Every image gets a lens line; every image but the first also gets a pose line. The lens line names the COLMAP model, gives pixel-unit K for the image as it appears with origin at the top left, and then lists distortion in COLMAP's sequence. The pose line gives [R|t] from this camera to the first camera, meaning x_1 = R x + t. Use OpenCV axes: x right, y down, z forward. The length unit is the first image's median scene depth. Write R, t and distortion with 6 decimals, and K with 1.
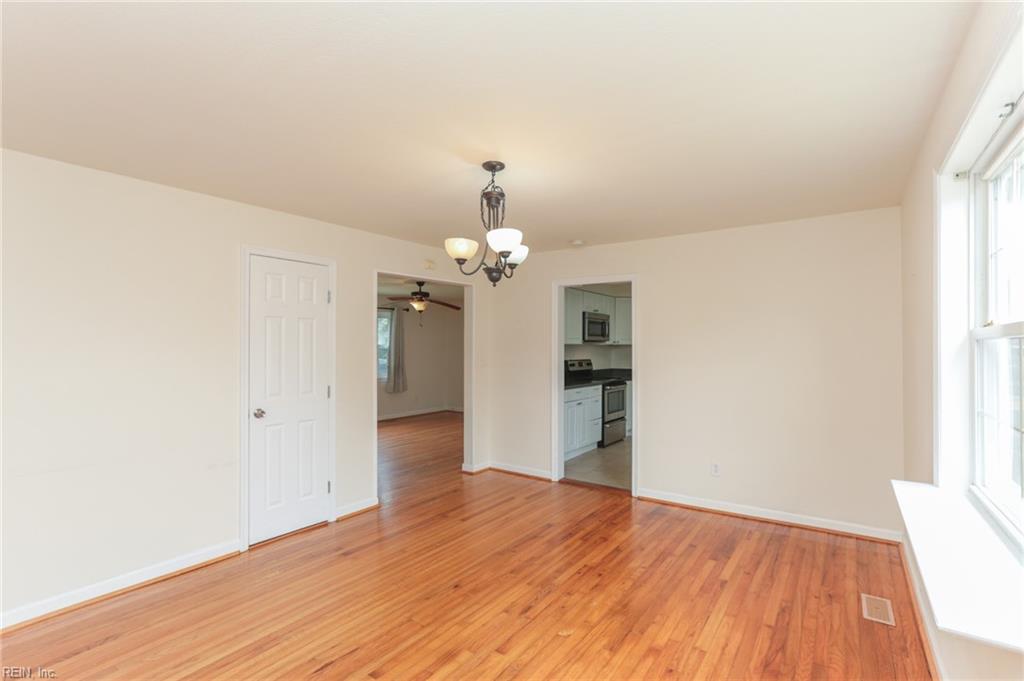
lens RADIAL K [[469.5, 0, 522.9], [0, 469.5, 345.5], [0, 0, 1]] dist [-0.022198, 0.013578]
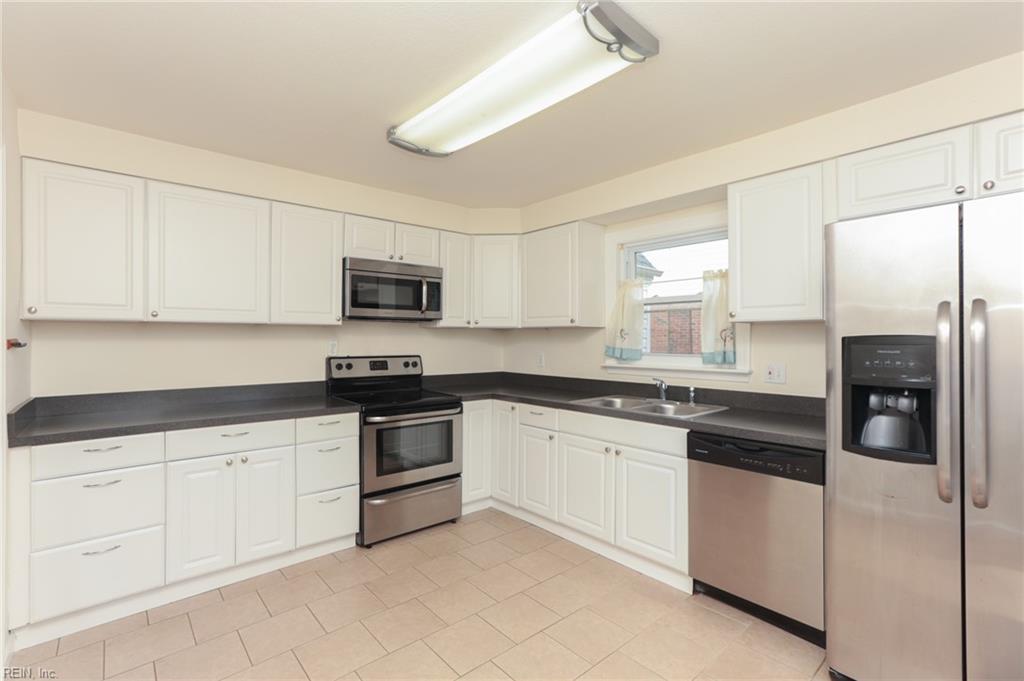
lens RADIAL K [[469.5, 0, 506.2], [0, 469.5, 336.5], [0, 0, 1]] dist [-0.022198, 0.013578]
pose [[0.969720, 0.008707, -0.244064, 0.863908], [-0.007120, 0.999947, 0.007384, 0.010213], [0.244116, -0.005422, 0.969731, 1.217537]]
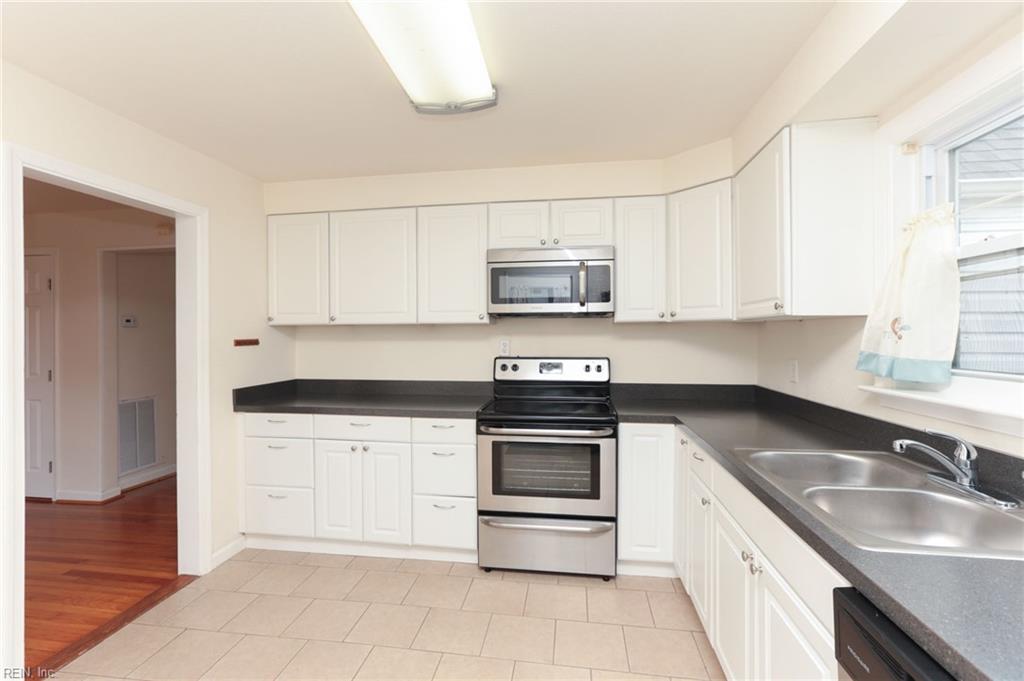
lens RADIAL K [[469.5, 0, 506.0], [0, 469.5, 336.2], [0, 0, 1]] dist [-0.022198, 0.013578]
pose [[0.442462, 0.008230, -0.896750, 1.141608], [0.009051, 0.999866, 0.013643, 0.008821], [0.896742, -0.014153, 0.442328, 1.727021]]
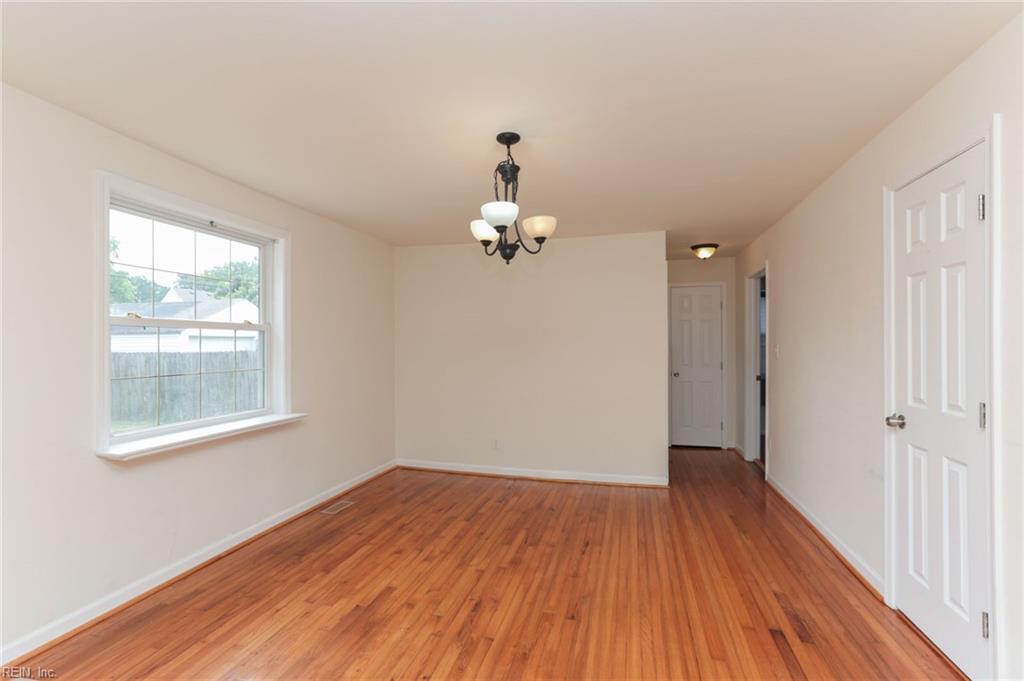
lens RADIAL K [[469.5, 0, 518.5], [0, 469.5, 342.6], [0, 0, 1]] dist [-0.022198, 0.013578]
pose [[-0.933975, 0.000916, -0.357337, 0.204164], [0.006910, 0.999856, -0.015497, 0.037222], [0.357272, -0.016943, -0.933847, 1.475810]]
